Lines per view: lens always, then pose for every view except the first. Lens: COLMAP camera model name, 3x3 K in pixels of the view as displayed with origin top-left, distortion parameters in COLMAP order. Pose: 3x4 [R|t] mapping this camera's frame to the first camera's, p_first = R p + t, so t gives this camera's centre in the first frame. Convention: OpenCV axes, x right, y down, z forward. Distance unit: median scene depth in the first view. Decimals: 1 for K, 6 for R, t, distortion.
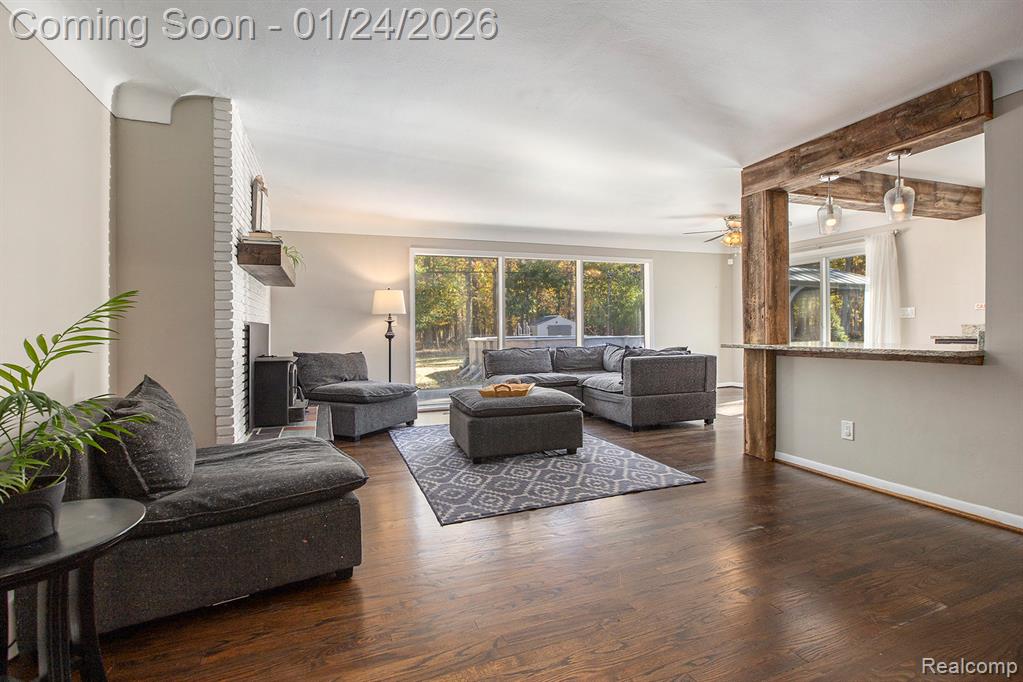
lens RADIAL K [[468.2, 0, 509.0], [0, 468.2, 332.8], [0, 0, 1]] dist [-0.031107, 0.002077]
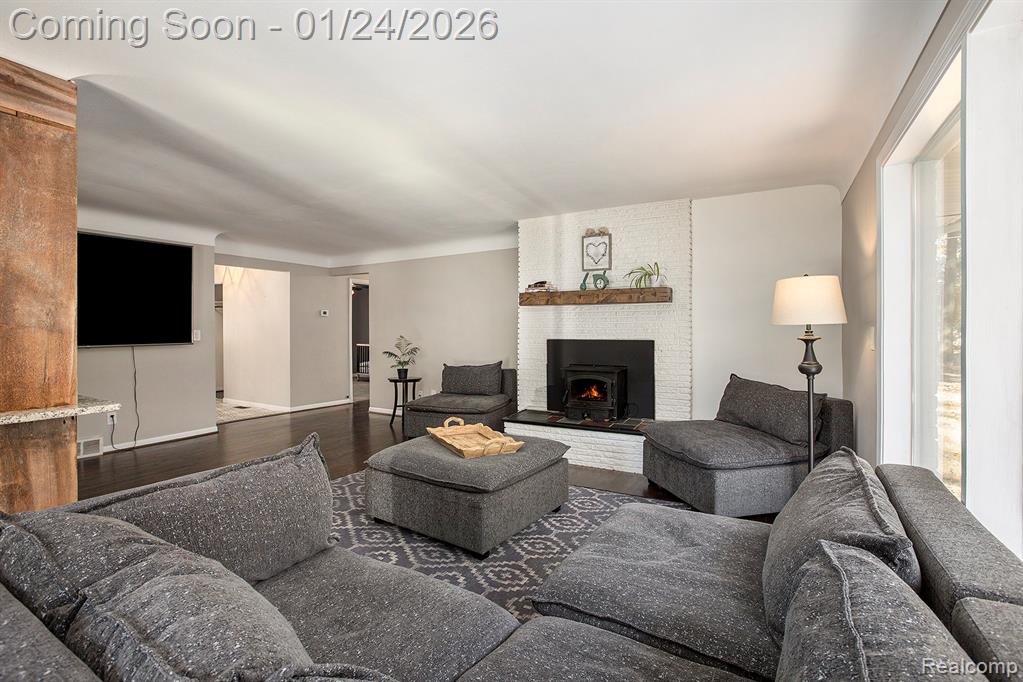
lens RADIAL K [[468.2, 0, 509.6], [0, 468.2, 338.3], [0, 0, 1]] dist [-0.031107, 0.002077]
pose [[-0.779818, 0.008635, -0.625947, 0.338244], [-0.002174, 0.999861, 0.016501, -0.034659], [0.626003, 0.014228, -0.779691, 1.204065]]
